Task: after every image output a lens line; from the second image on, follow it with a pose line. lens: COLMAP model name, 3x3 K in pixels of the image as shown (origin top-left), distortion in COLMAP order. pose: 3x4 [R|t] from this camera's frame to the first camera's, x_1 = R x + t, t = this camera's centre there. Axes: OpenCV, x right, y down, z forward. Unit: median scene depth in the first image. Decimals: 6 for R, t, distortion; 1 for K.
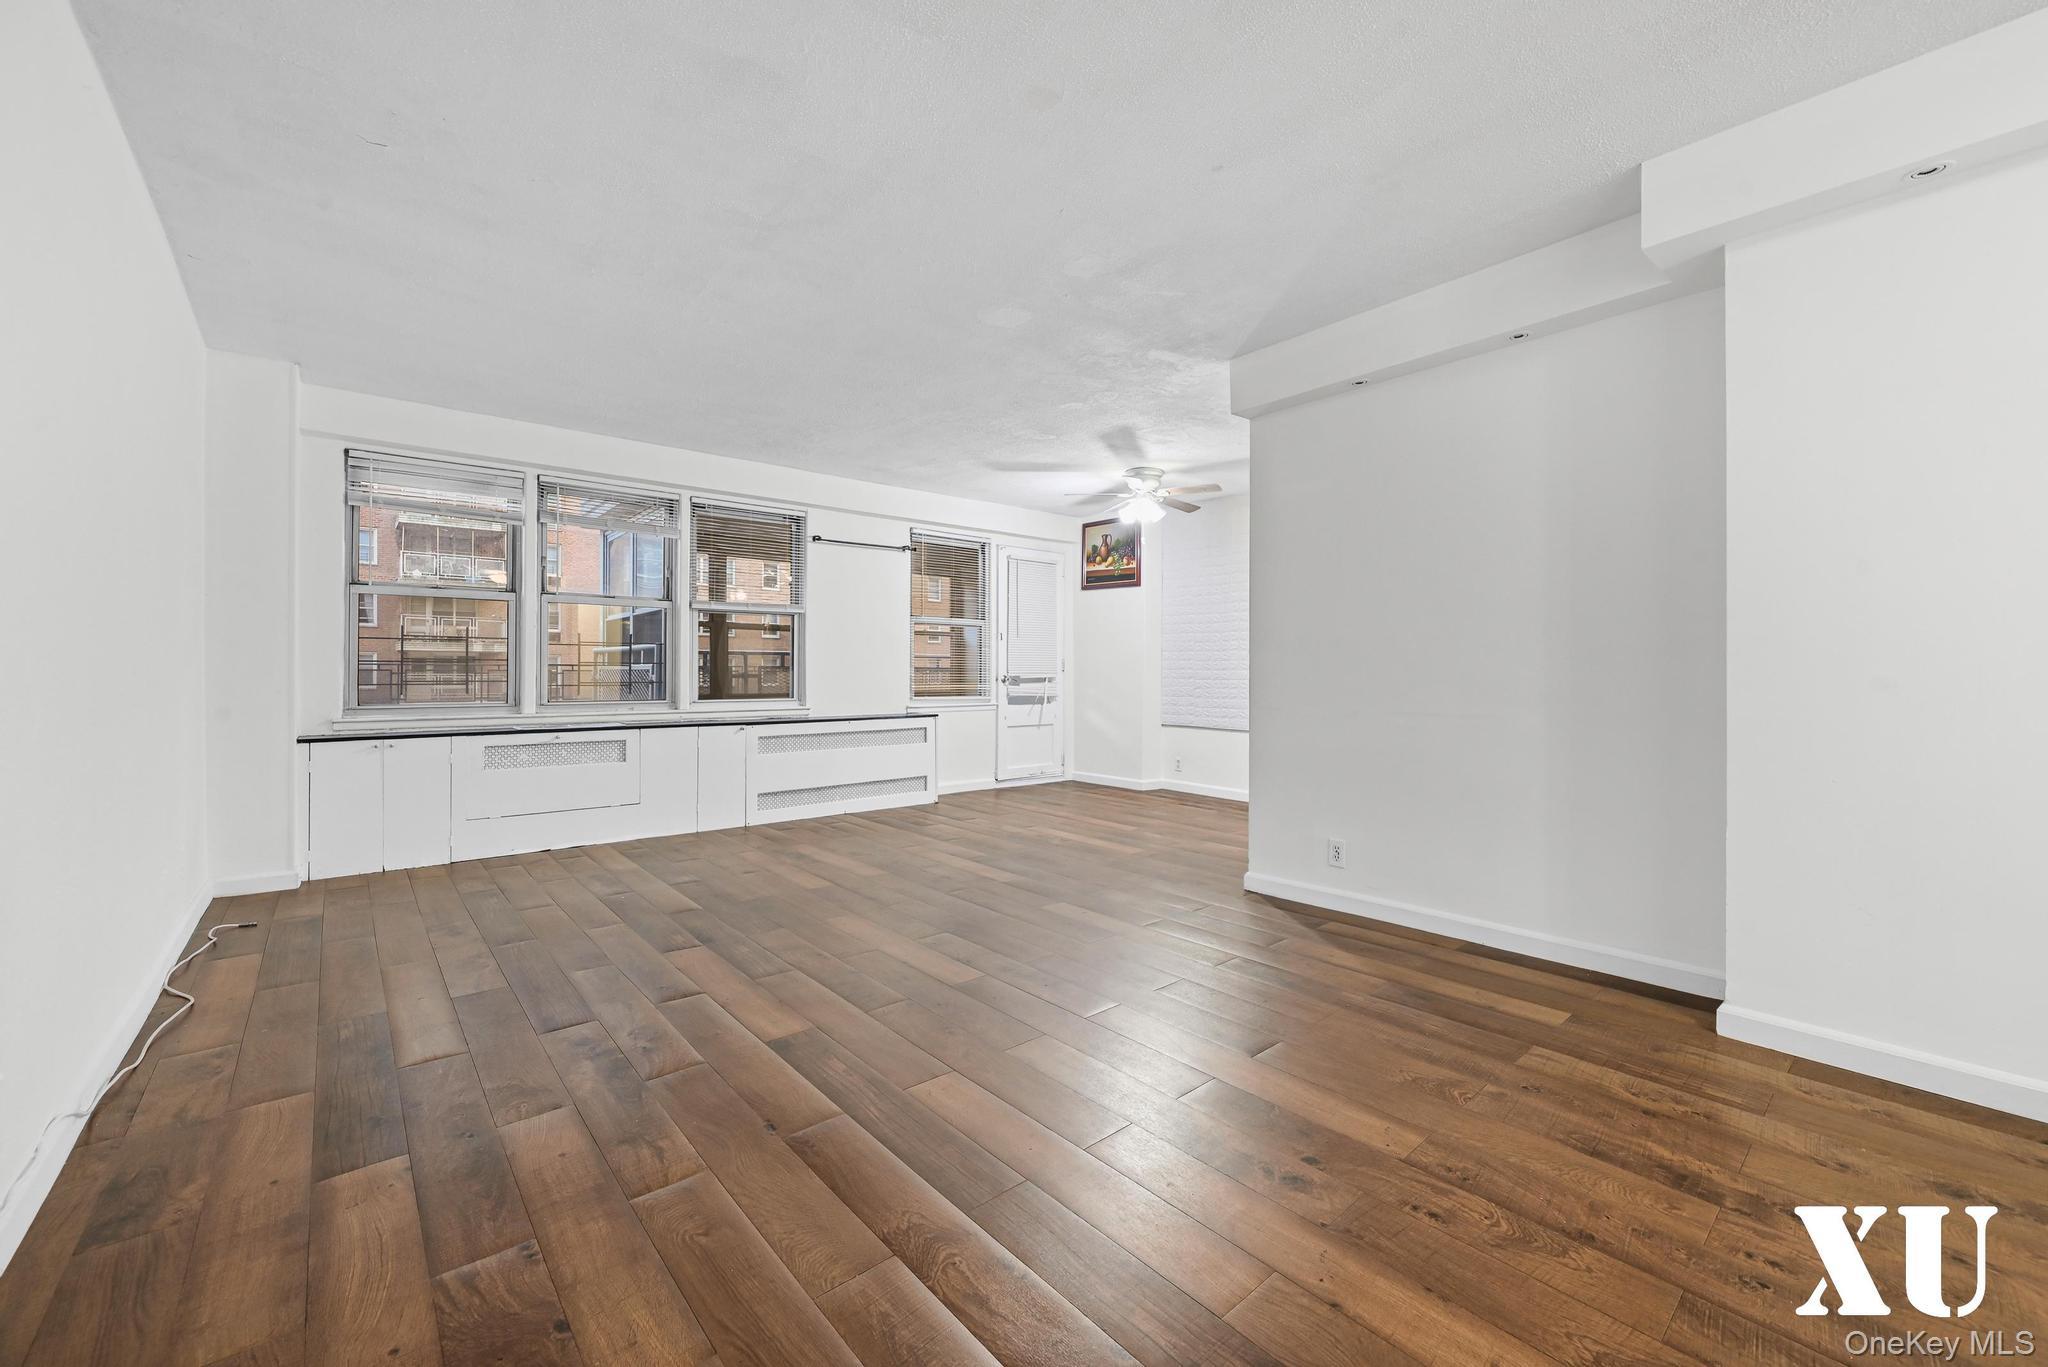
lens RADIAL K [[820.0, 0, 1033.5], [0, 820.0, 668.9], [0, 0, 1]] dist [-0.001782, -0.000227]
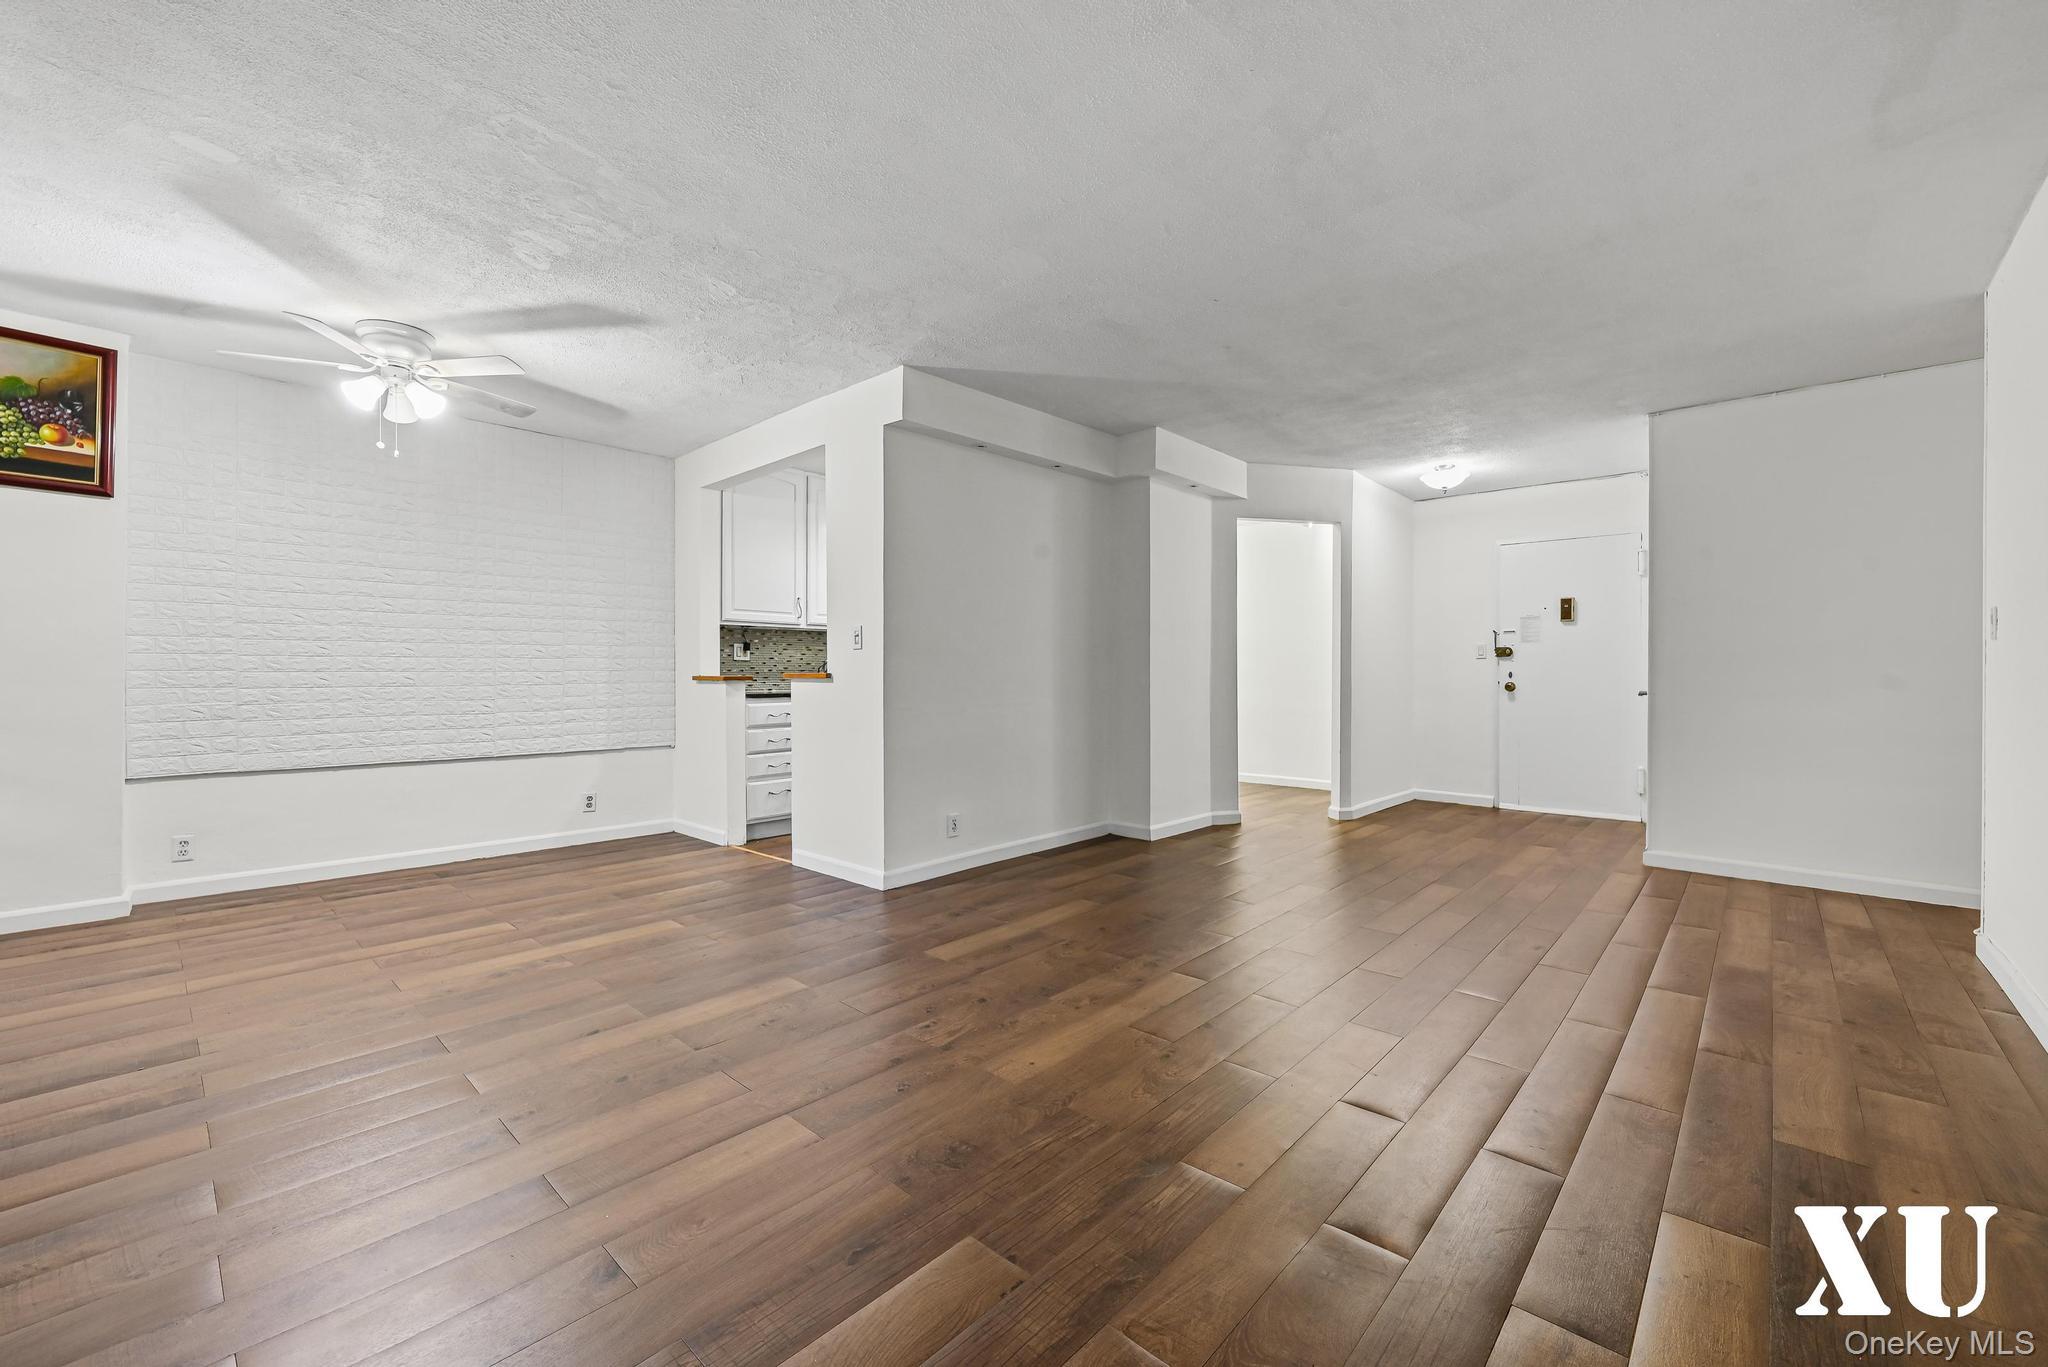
lens RADIAL K [[820.0, 0, 1039.3], [0, 820.0, 680.3], [0, 0, 1]] dist [-0.001782, -0.000227]
pose [[-0.124907, -0.010718, 0.992111, -0.569415], [-0.003766, 0.999940, 0.010329, -0.000275], [-0.992161, -0.002446, -0.124940, 0.699636]]
